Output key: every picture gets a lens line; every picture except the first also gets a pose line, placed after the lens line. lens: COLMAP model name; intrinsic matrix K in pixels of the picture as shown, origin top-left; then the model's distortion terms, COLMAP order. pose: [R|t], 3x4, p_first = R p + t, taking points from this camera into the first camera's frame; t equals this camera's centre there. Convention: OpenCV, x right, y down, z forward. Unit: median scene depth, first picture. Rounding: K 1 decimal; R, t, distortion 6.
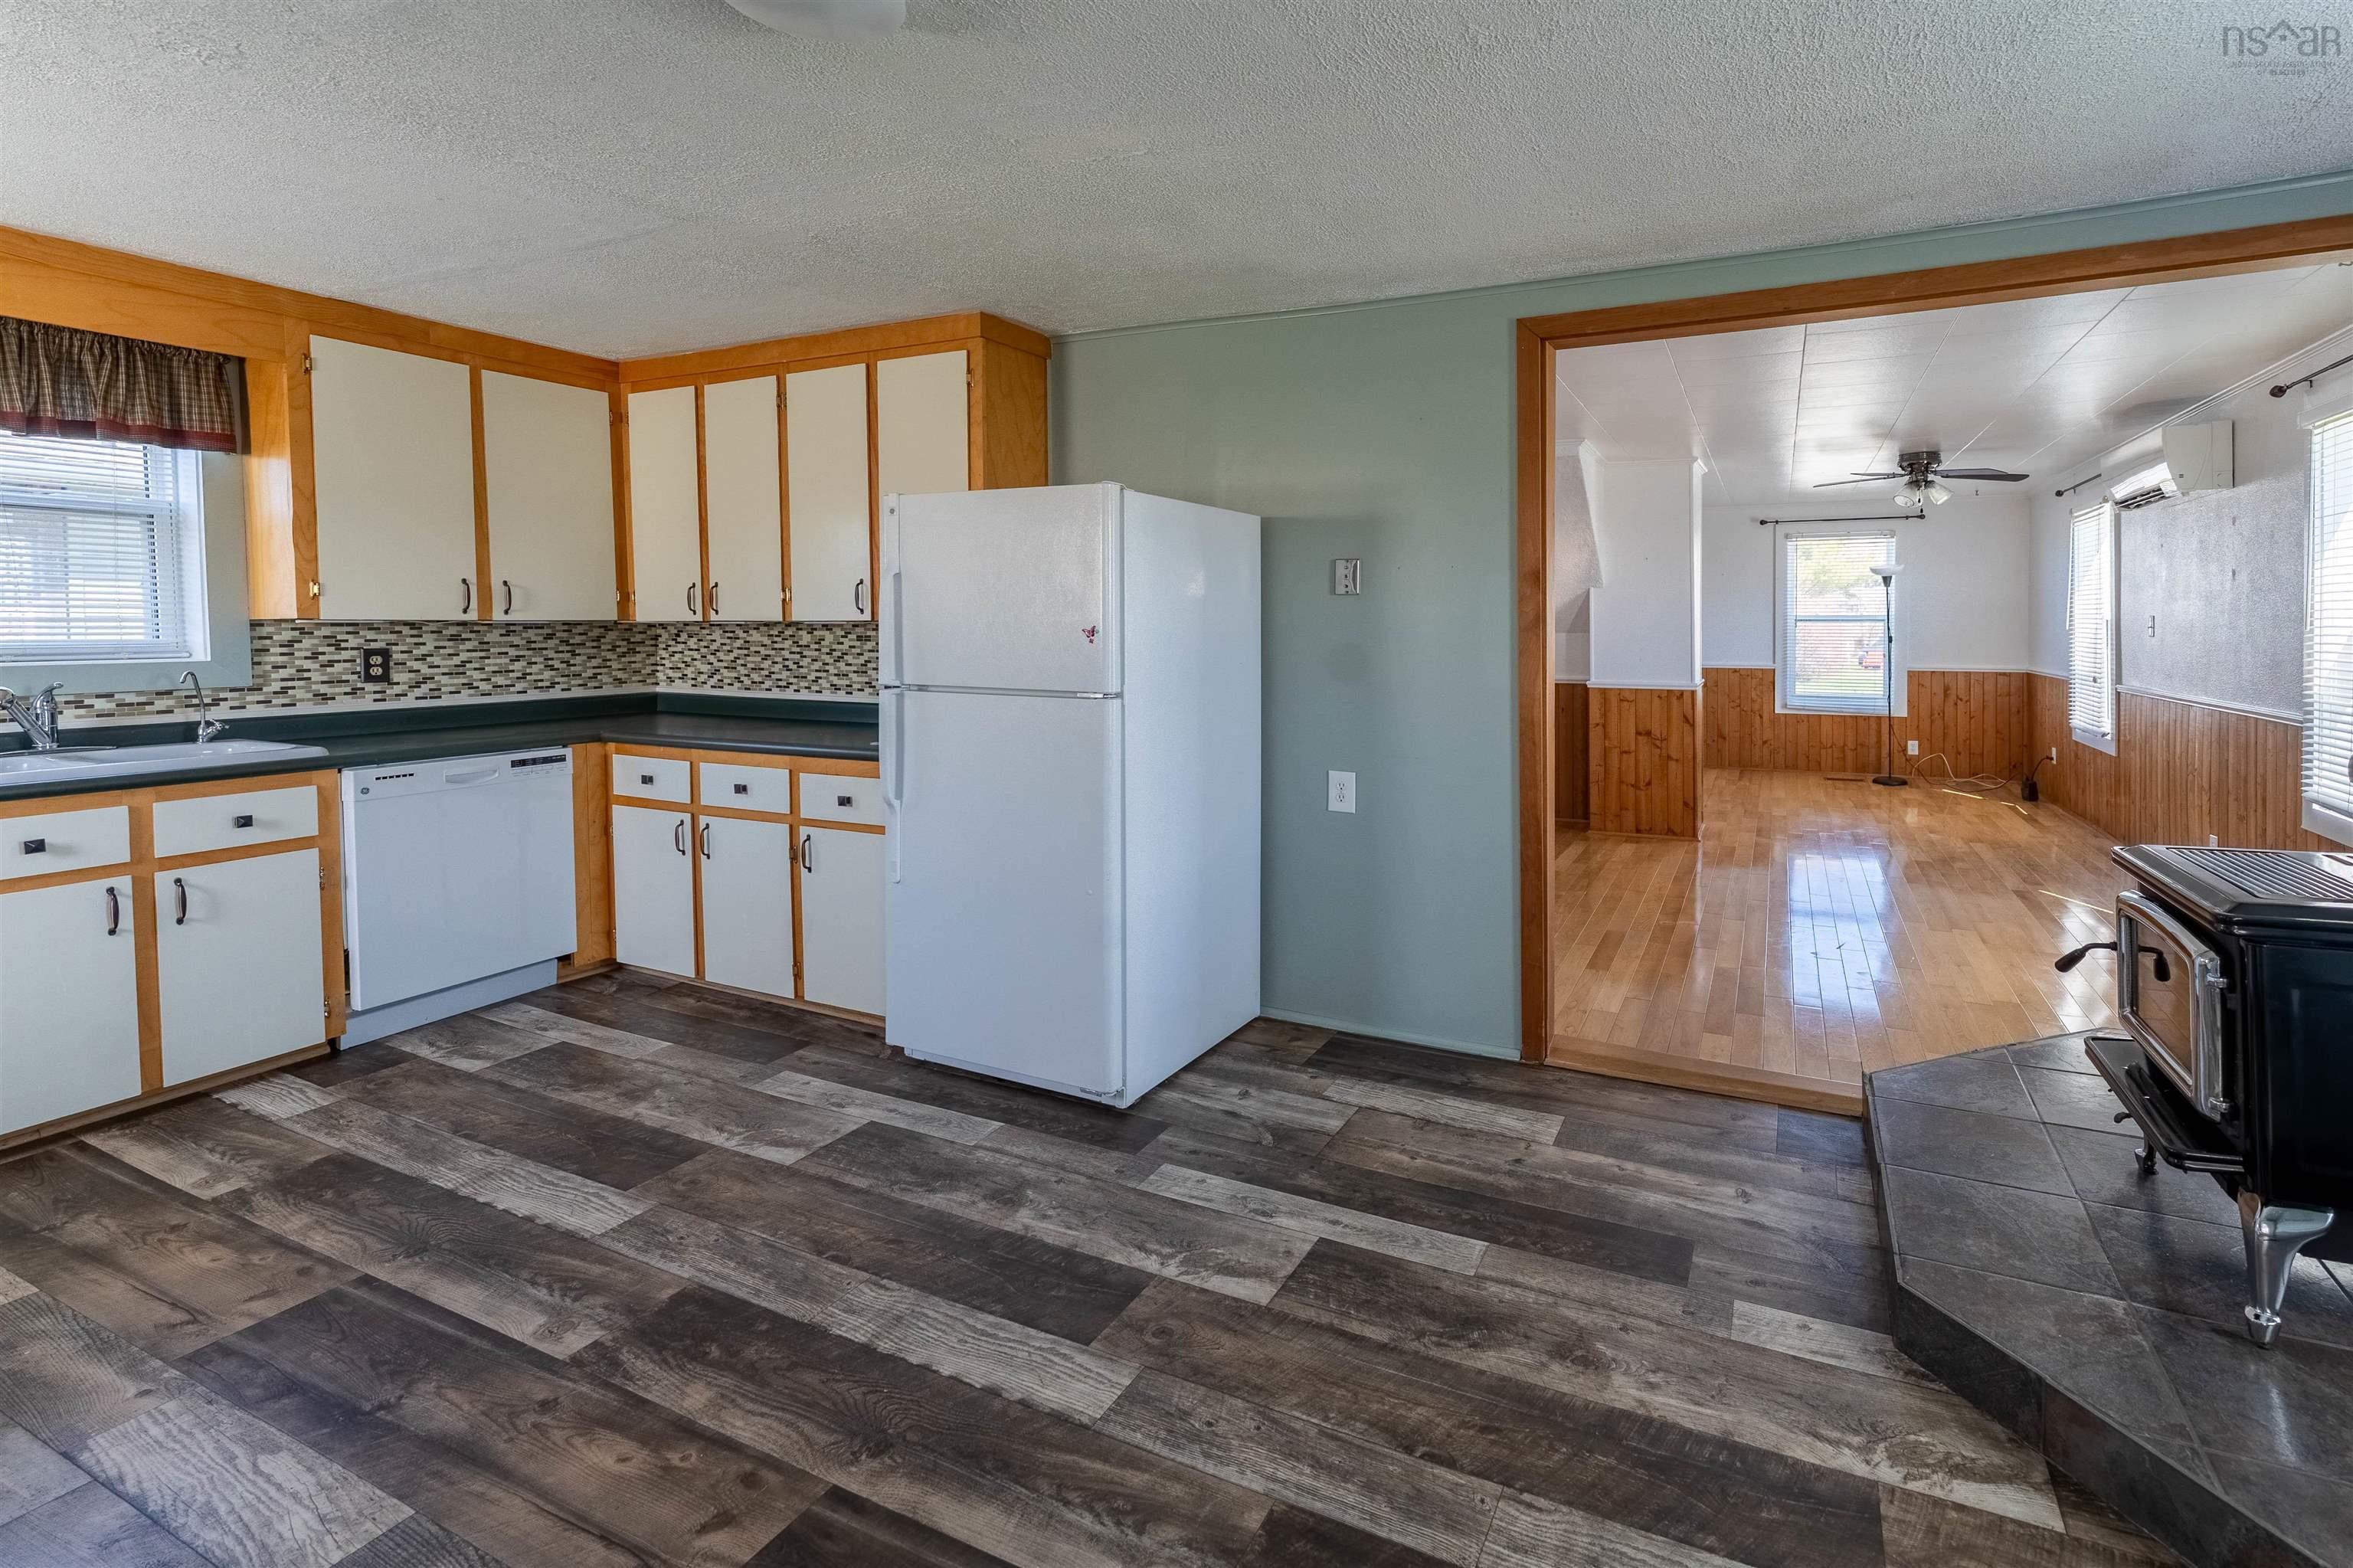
lens RADIAL K [[1028.5, 0, 1238.3], [0, 1028.5, 647.4], [0, 0, 1]] dist [-0.000486, -0.000200]
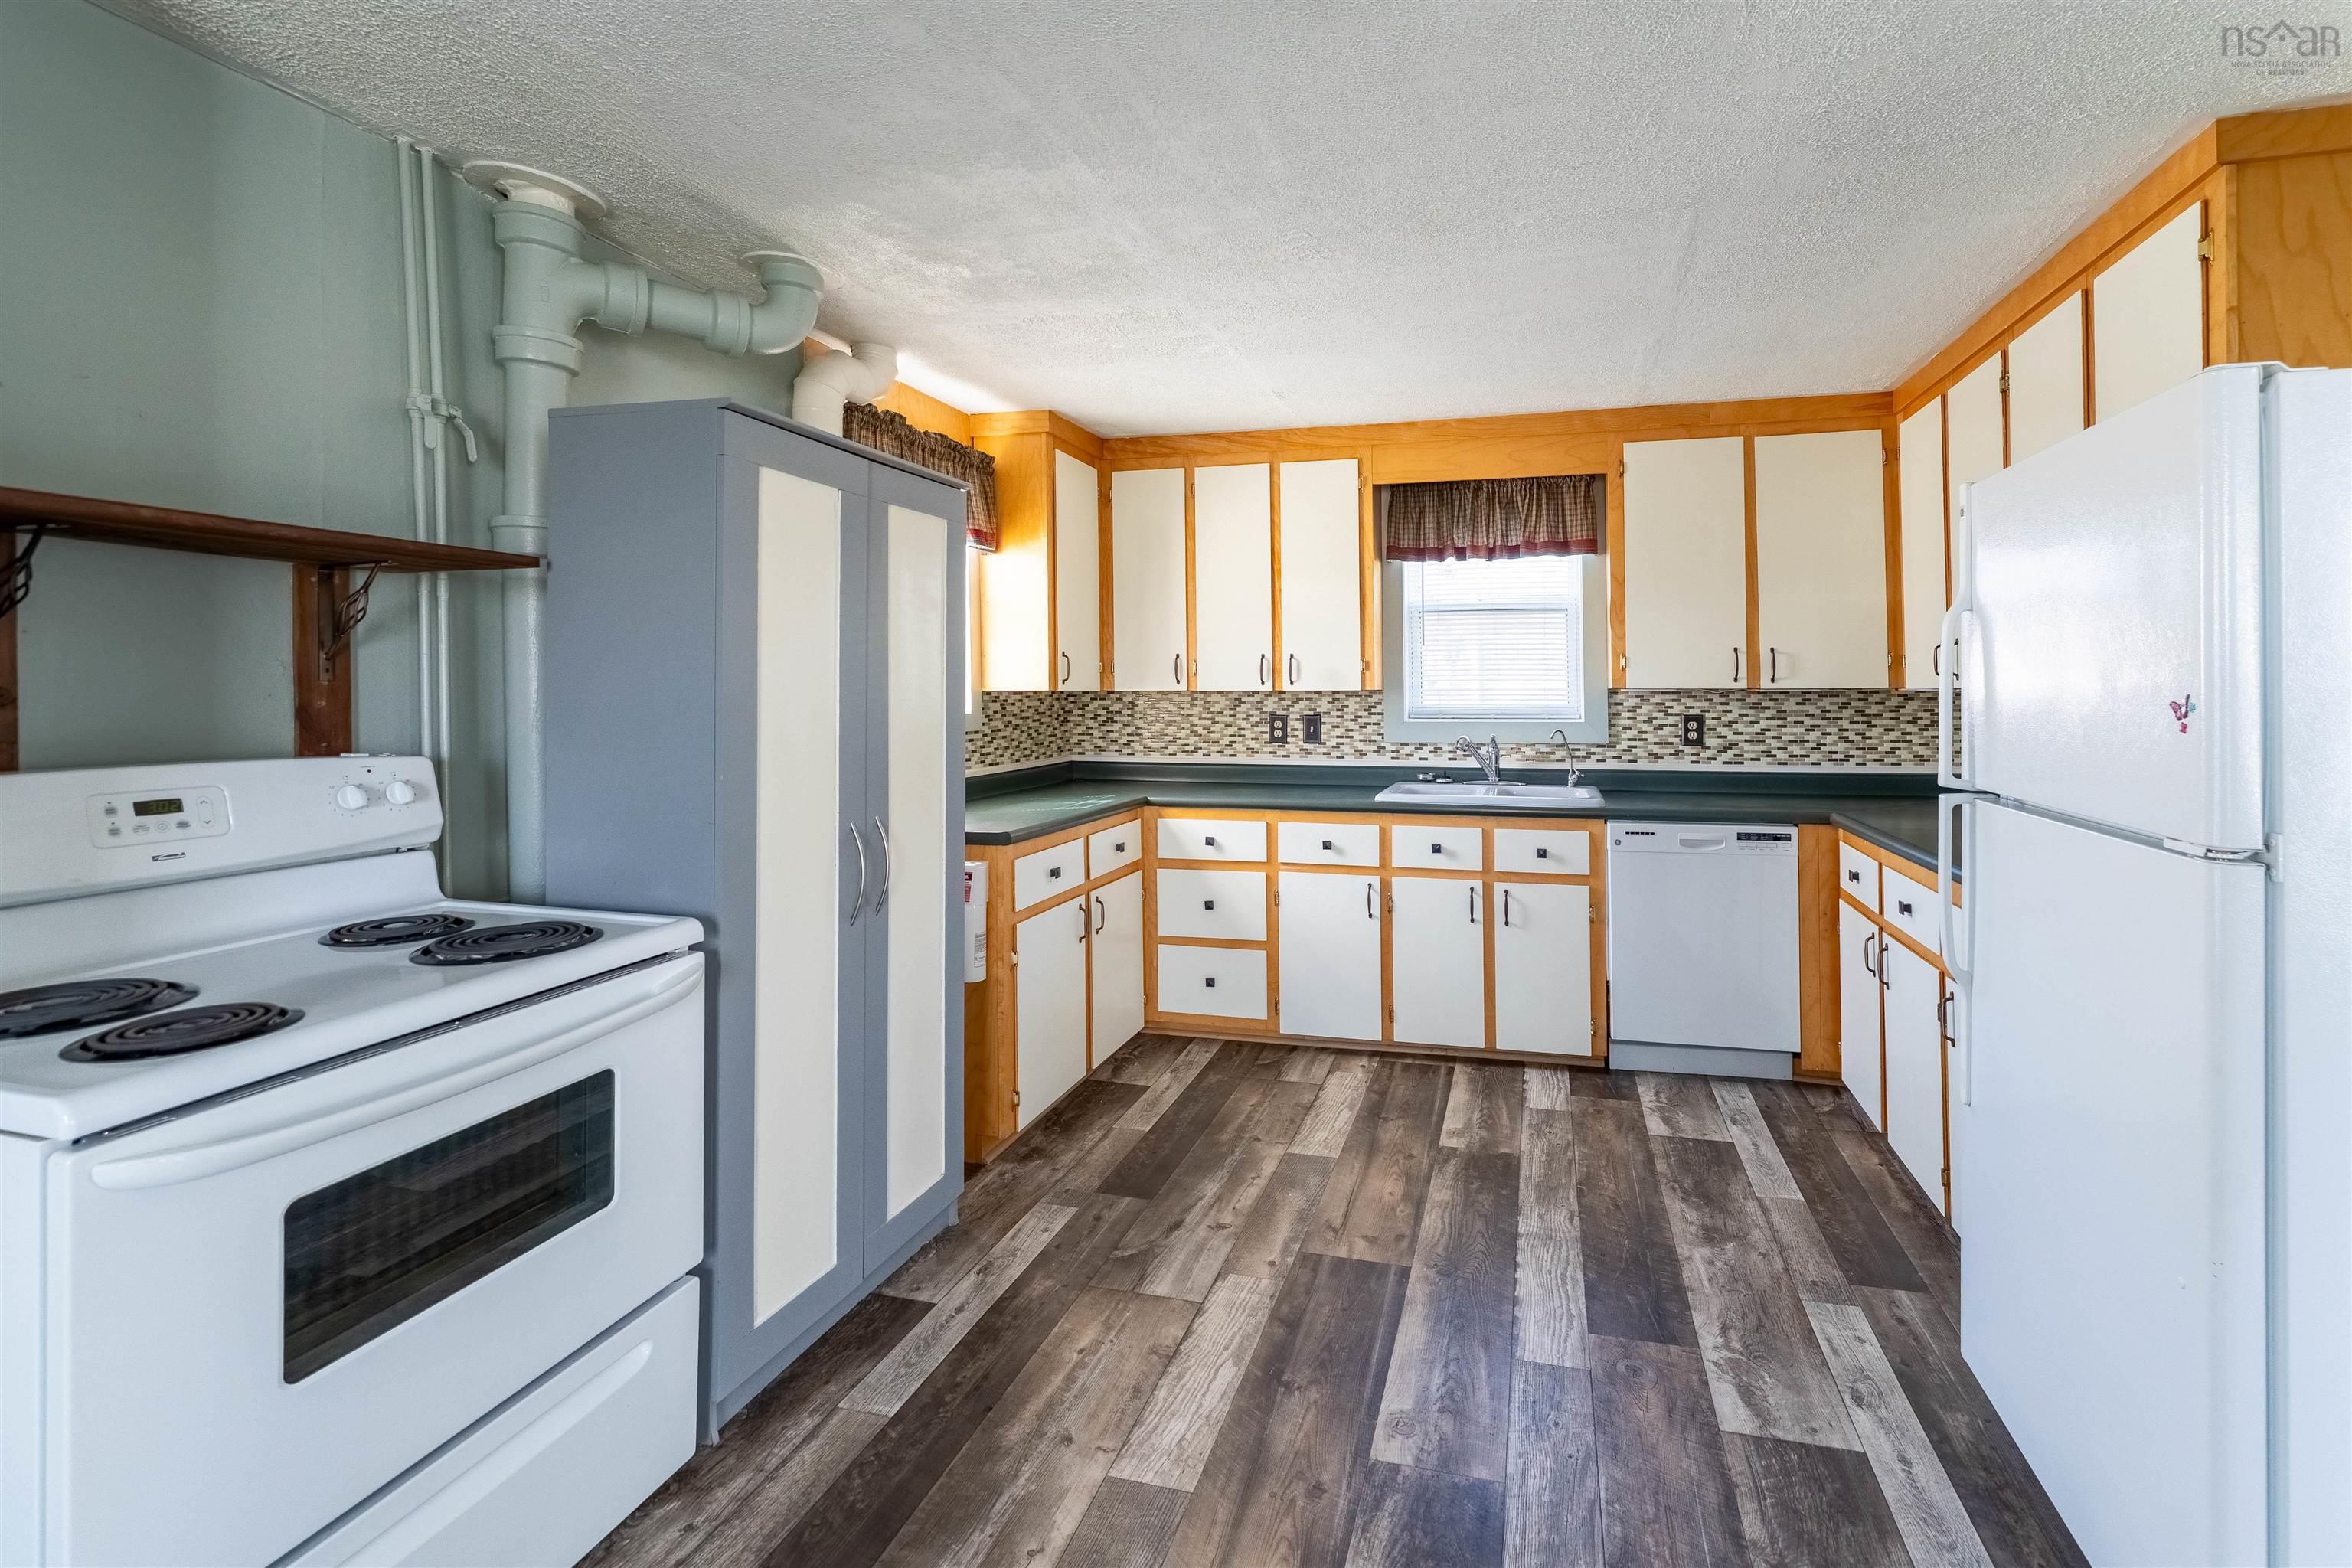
lens RADIAL K [[1037.8, 0, 1279.8], [0, 1037.8, 689.7], [0, 0, 1]] dist [0.000441, -0.000486]
pose [[0.261008, -0.002860, -0.965332, 0.140028], [-0.020528, 0.999753, -0.008512, -0.008684], [0.965118, 0.022038, 0.260885, 0.348826]]
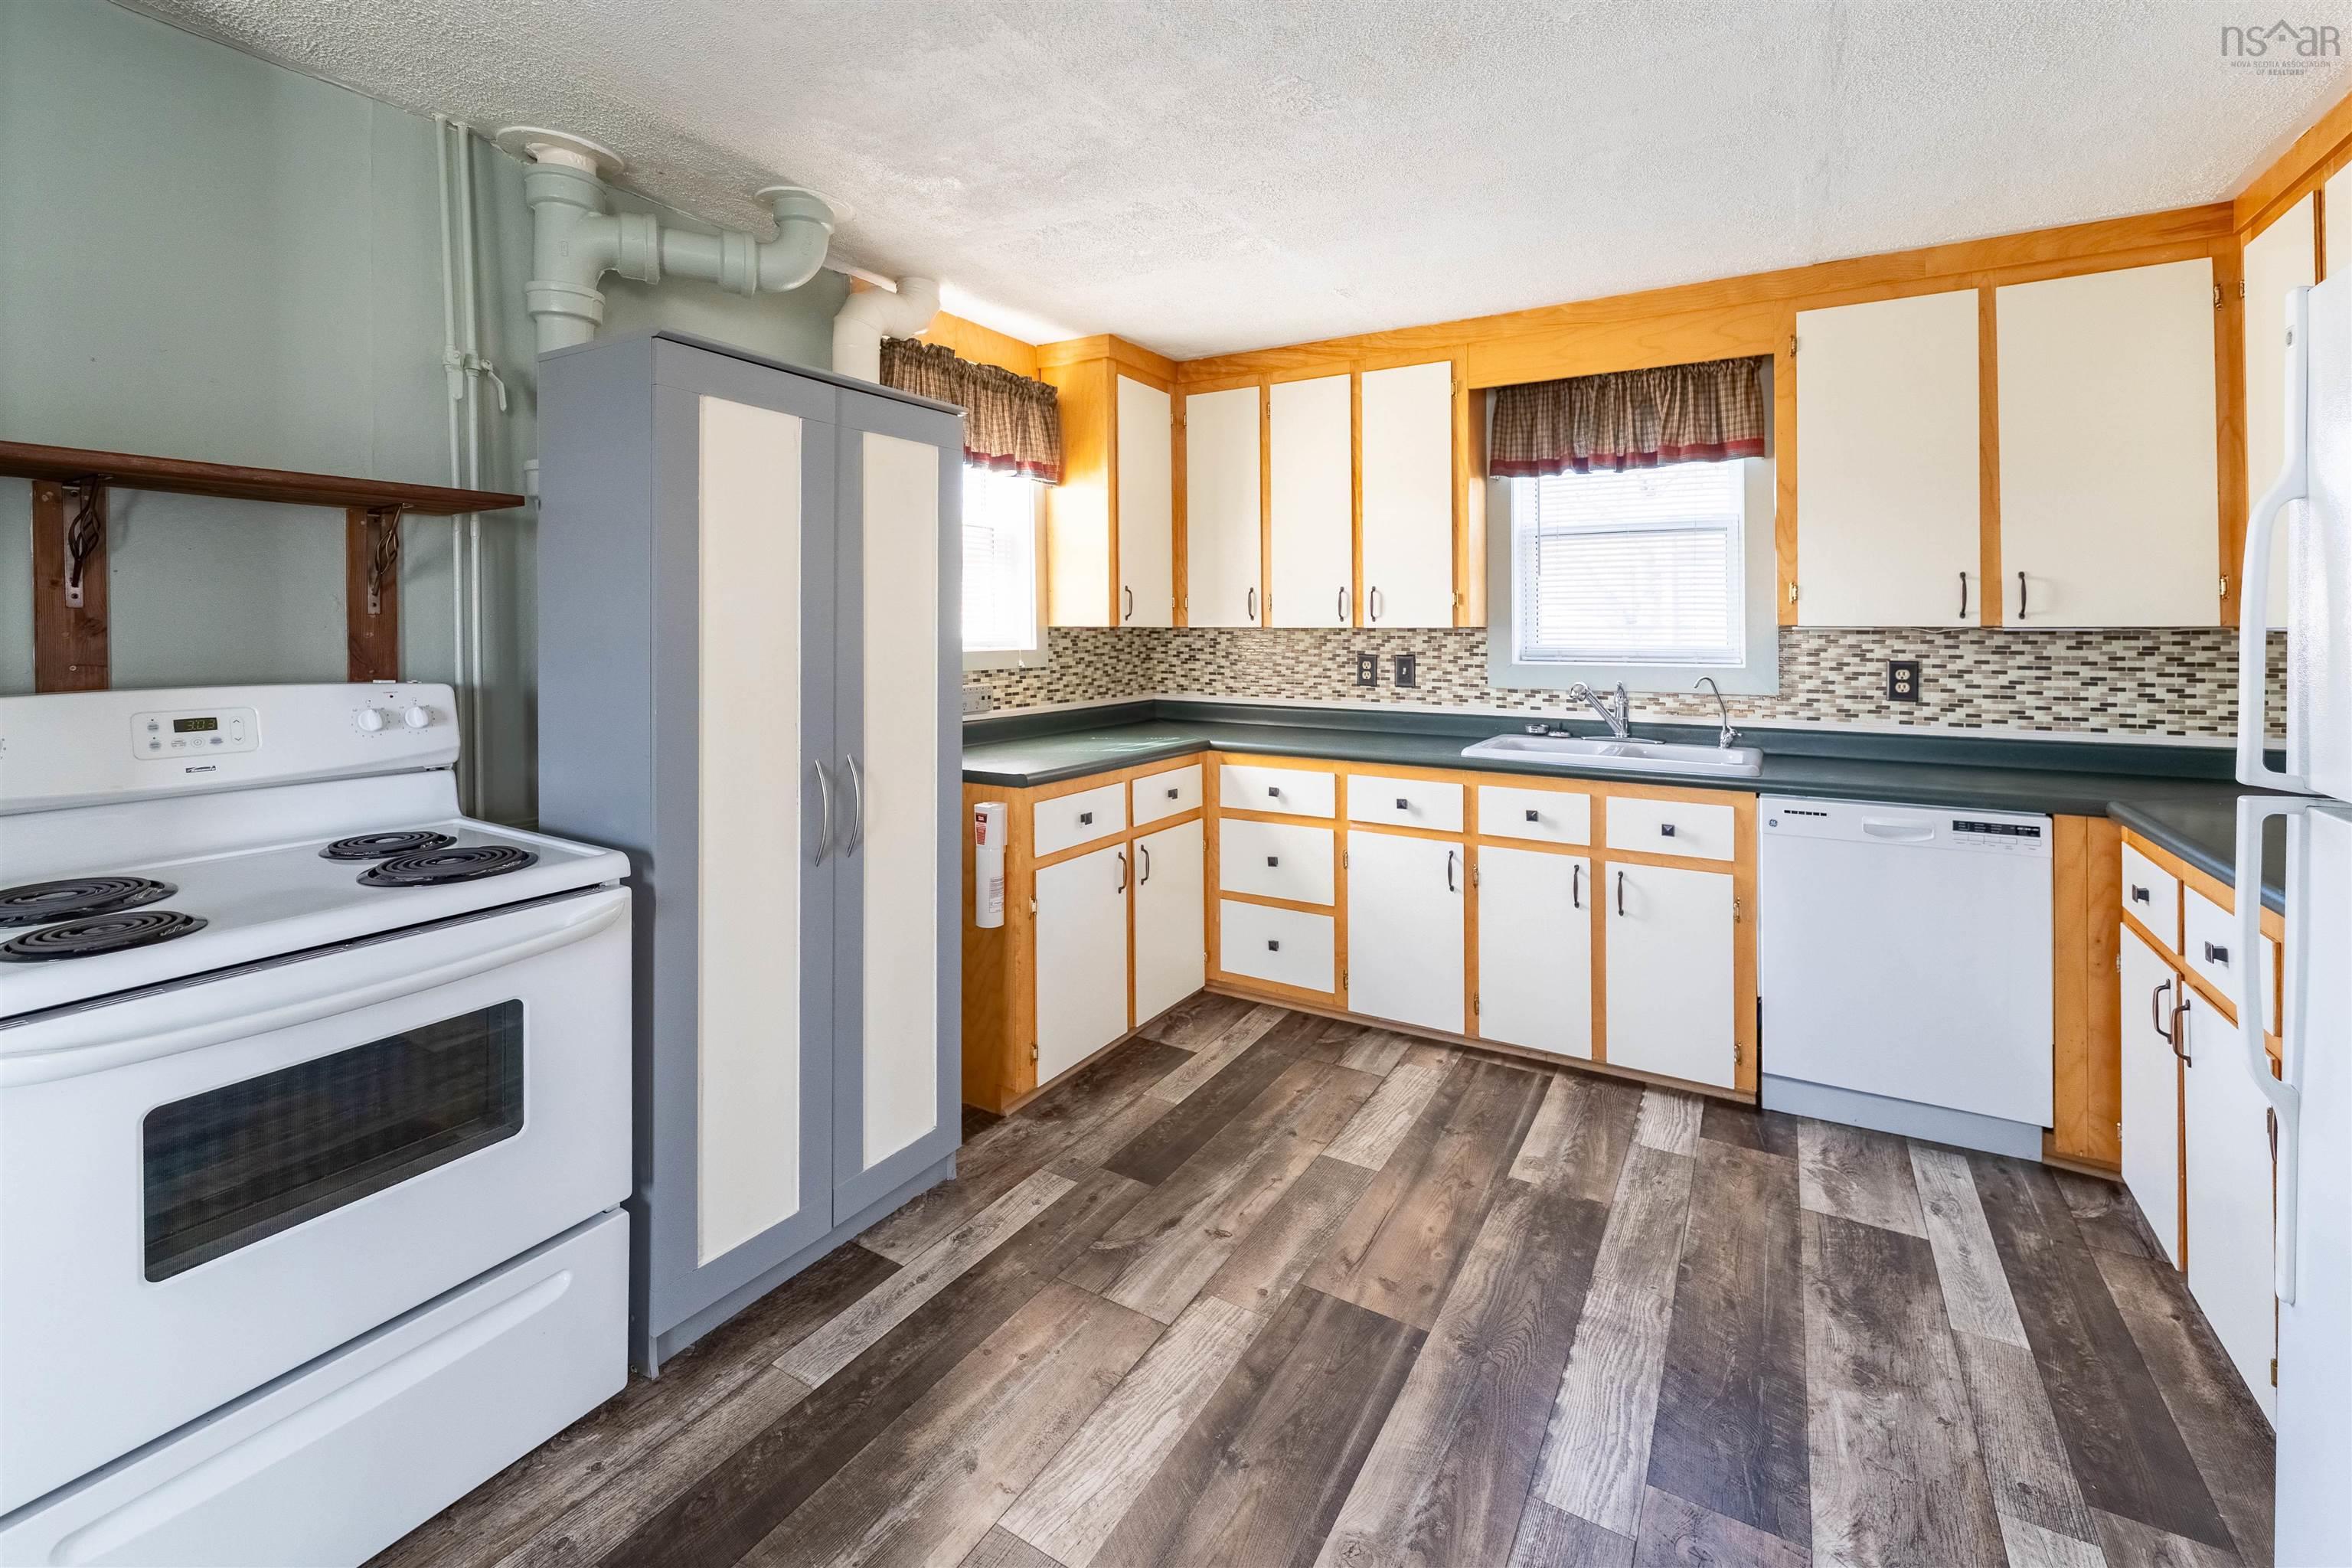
lens RADIAL K [[1050.2, 0, 1090.8], [0, 1050.2, 637.1], [0, 0, 1]] dist [0.000245, -0.000384]
pose [[-0.053228, 0.007376, -0.998555, 0.068481], [-0.025883, 0.999627, 0.008764, -0.010589], [0.998247, 0.026312, -0.053017, 0.464560]]
